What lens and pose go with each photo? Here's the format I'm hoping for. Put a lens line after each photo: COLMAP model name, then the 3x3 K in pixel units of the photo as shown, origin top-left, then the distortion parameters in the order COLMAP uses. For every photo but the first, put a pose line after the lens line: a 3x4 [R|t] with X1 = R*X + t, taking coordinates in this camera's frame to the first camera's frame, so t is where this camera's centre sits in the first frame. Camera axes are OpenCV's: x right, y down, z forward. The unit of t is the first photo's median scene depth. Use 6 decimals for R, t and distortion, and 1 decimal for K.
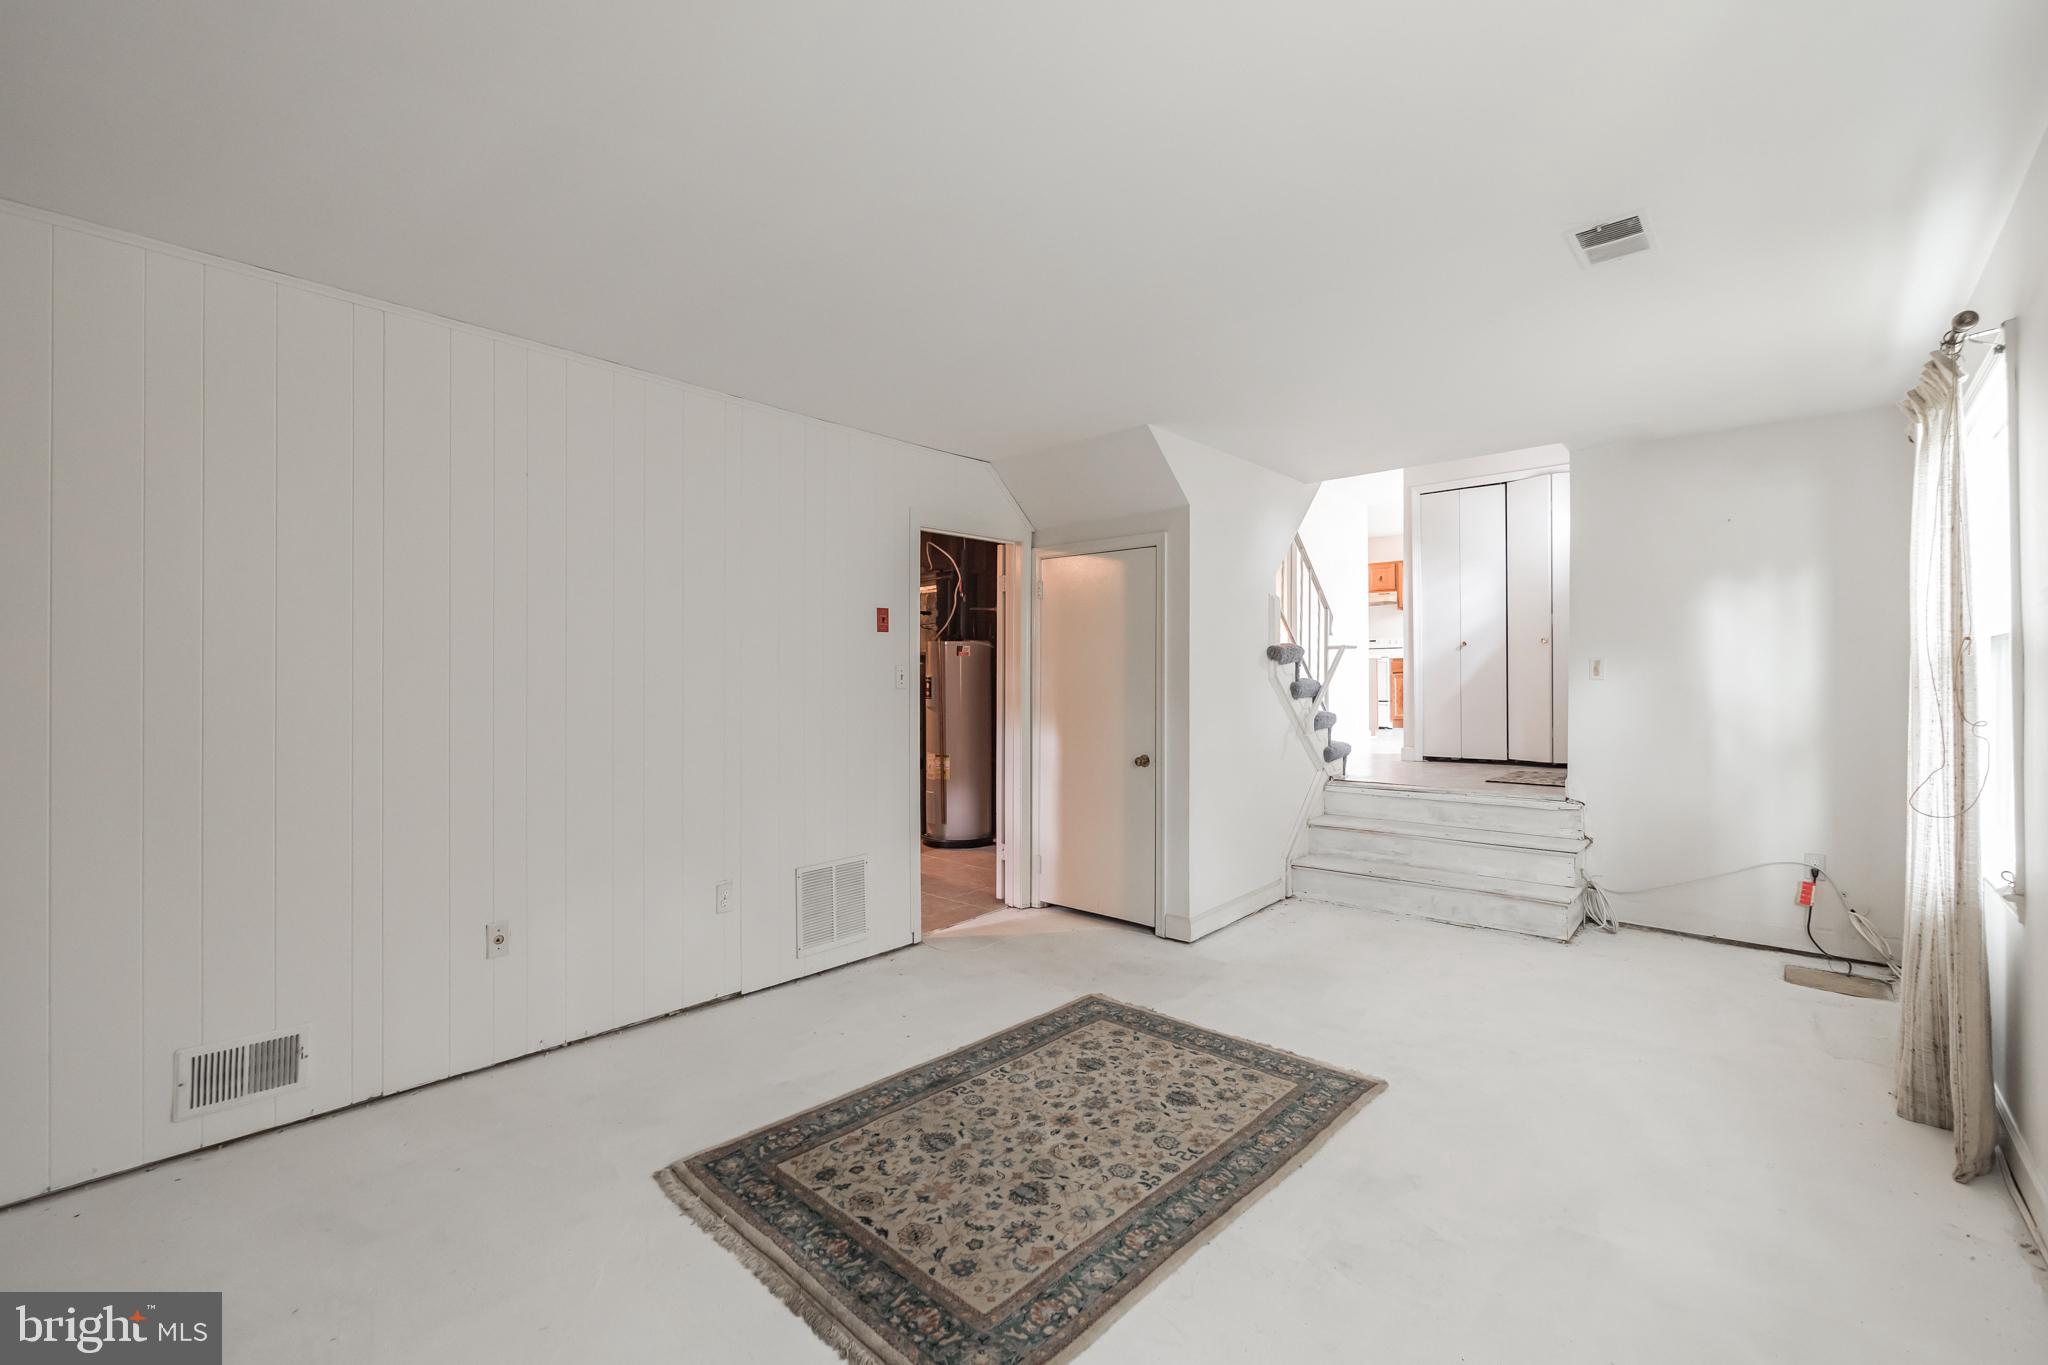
lens RADIAL K [[897.5, 0, 984.1], [0, 897.5, 692.2], [0, 0, 1]] dist [-0.002238, 0.000099]
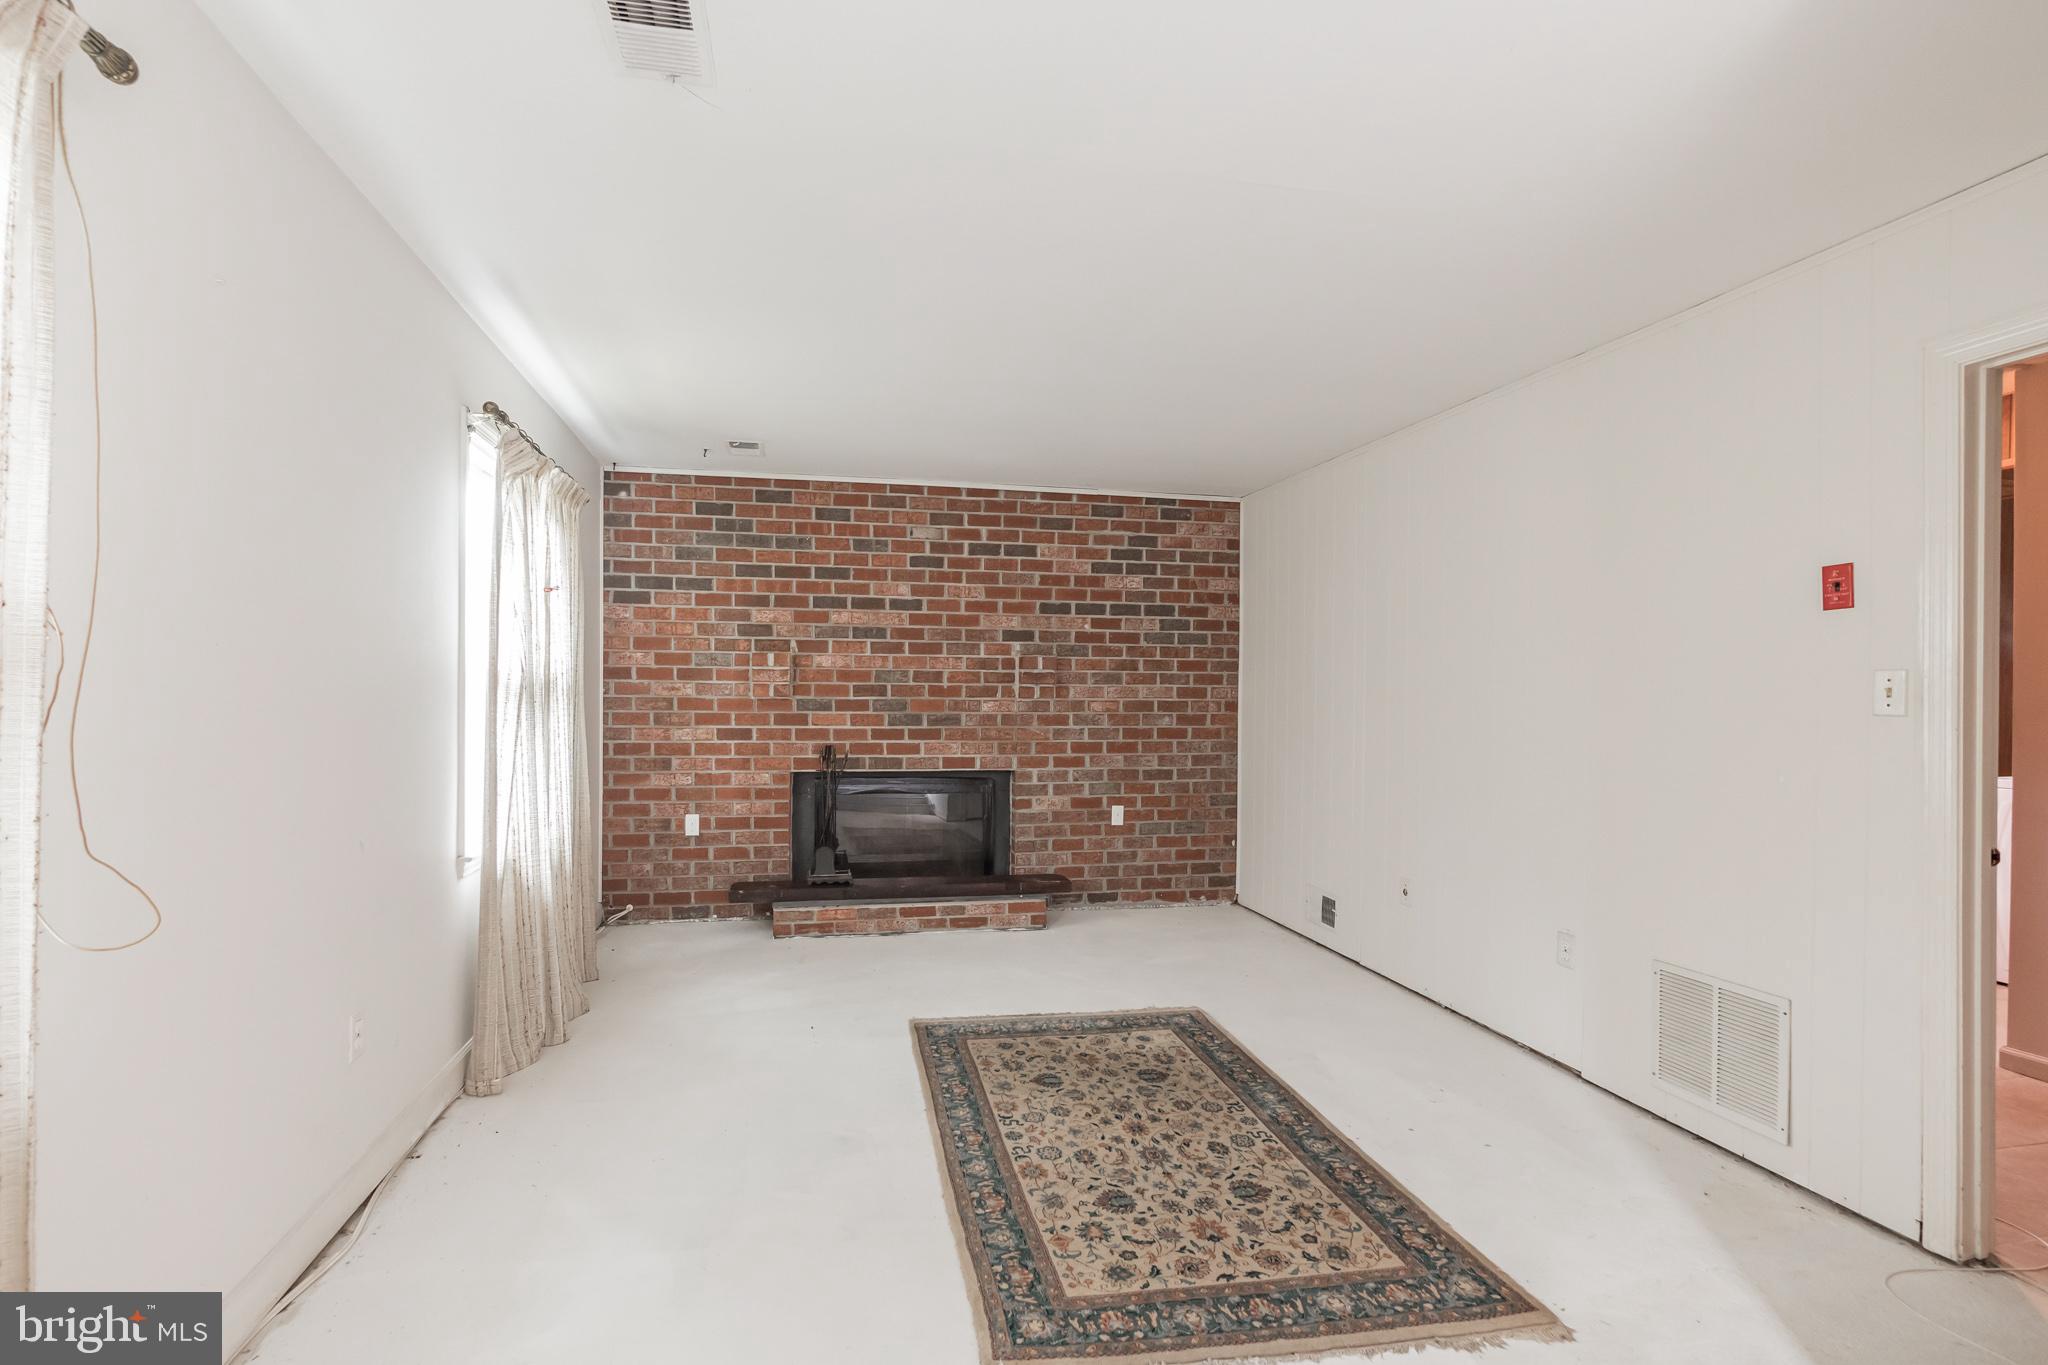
lens RADIAL K [[897.5, 0, 984.1], [0, 897.5, 692.2], [0, 0, 1]] dist [-0.002238, 0.000099]
pose [[-0.587090, -0.000928, -0.809521, 0.916731], [-0.018779, 0.999746, 0.012473, -0.020263], [0.809304, 0.022525, -0.586958, 1.316085]]
